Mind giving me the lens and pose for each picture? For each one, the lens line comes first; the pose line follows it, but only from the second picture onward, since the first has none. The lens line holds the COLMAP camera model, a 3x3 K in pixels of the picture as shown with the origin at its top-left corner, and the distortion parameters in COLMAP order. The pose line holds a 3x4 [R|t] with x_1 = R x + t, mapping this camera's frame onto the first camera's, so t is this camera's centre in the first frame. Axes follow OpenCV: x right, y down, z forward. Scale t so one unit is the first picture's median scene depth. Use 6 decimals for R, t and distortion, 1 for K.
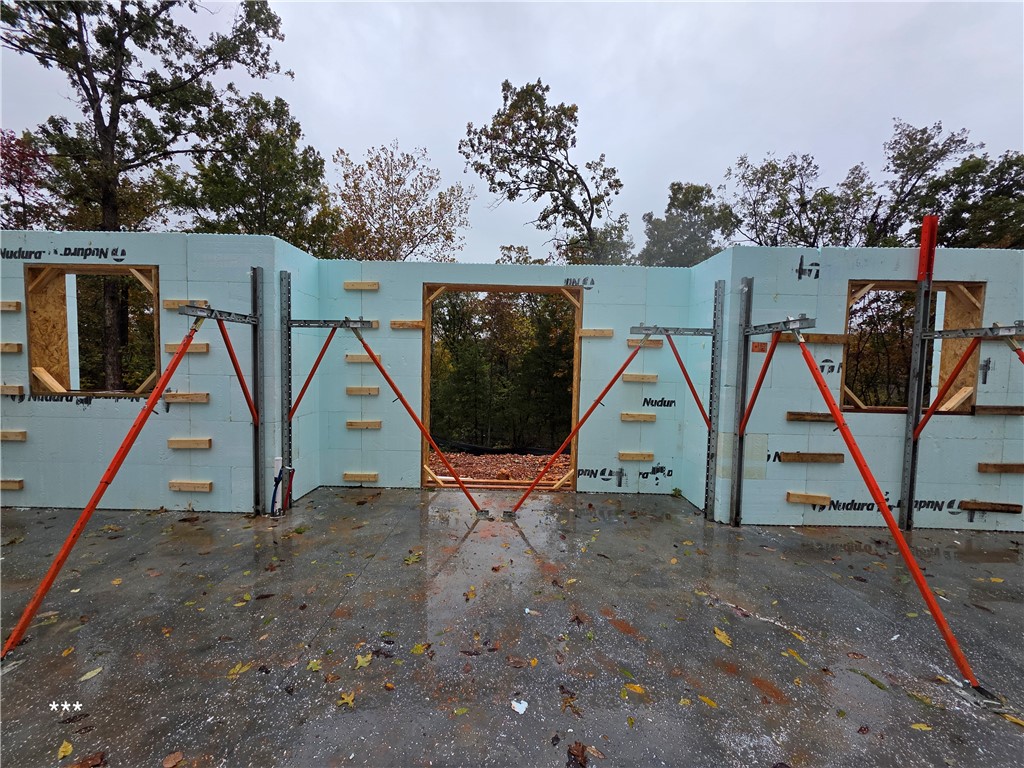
lens RADIAL K [[417.0, 0, 514.9], [0, 417.0, 381.6], [0, 0, 1]] dist [-0.002018, -0.000127]
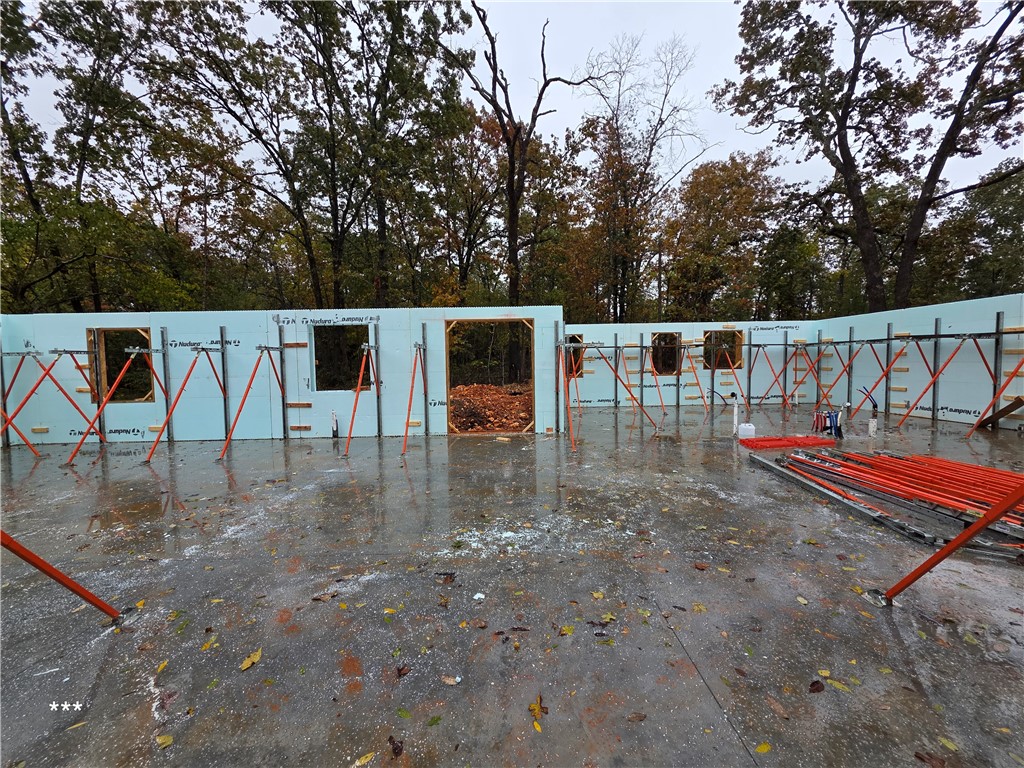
lens RADIAL K [[407.4, 0, 514.2], [0, 407.4, 386.2], [0, 0, 1]] dist [0.000518, -0.000490]
pose [[-0.999769, -0.001096, -0.021476, -0.067112], [-0.003397, 0.994212, 0.107381, -0.095237], [0.021234, 0.107429, -0.993986, 1.947004]]
